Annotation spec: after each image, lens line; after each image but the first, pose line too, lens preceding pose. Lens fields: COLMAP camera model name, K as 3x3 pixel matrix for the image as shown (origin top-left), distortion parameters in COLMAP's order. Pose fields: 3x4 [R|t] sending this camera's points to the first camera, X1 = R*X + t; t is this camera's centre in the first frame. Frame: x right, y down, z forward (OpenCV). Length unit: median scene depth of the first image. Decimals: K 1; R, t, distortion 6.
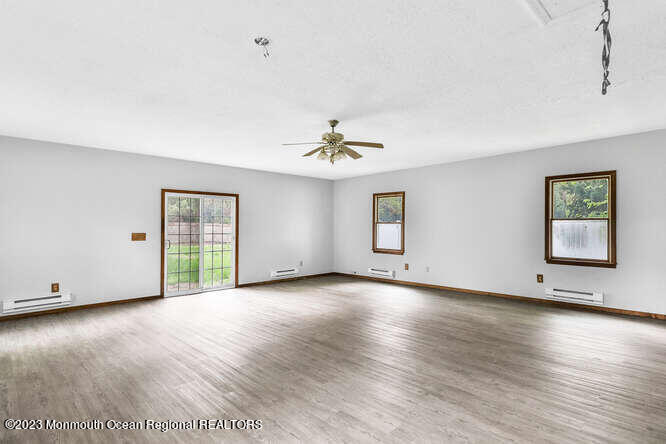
lens RADIAL K [[351.6, 0, 333.0], [0, 351.6, 222.0], [0, 0, 1]] dist [0.058183, 0.000026]
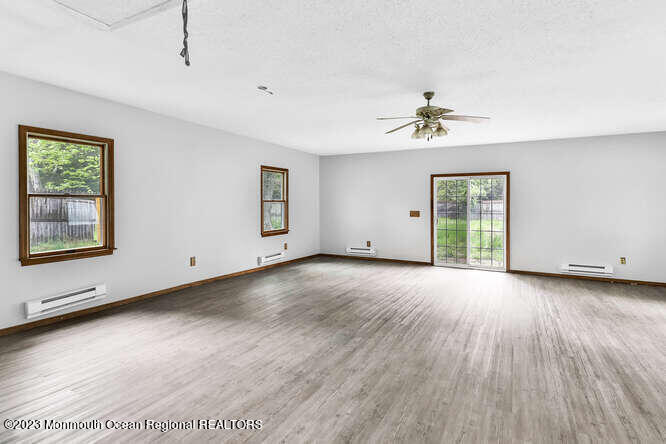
lens RADIAL K [[337.3, 0, 333.5], [0, 337.3, 201.0], [0, 0, 1]] dist [0.001814, 0.000316]
pose [[0.296133, -0.007889, -0.955114, 0.519119], [0.007391, 0.999955, -0.005968, -0.000018], [0.955118, -0.005292, 0.296178, 0.355752]]
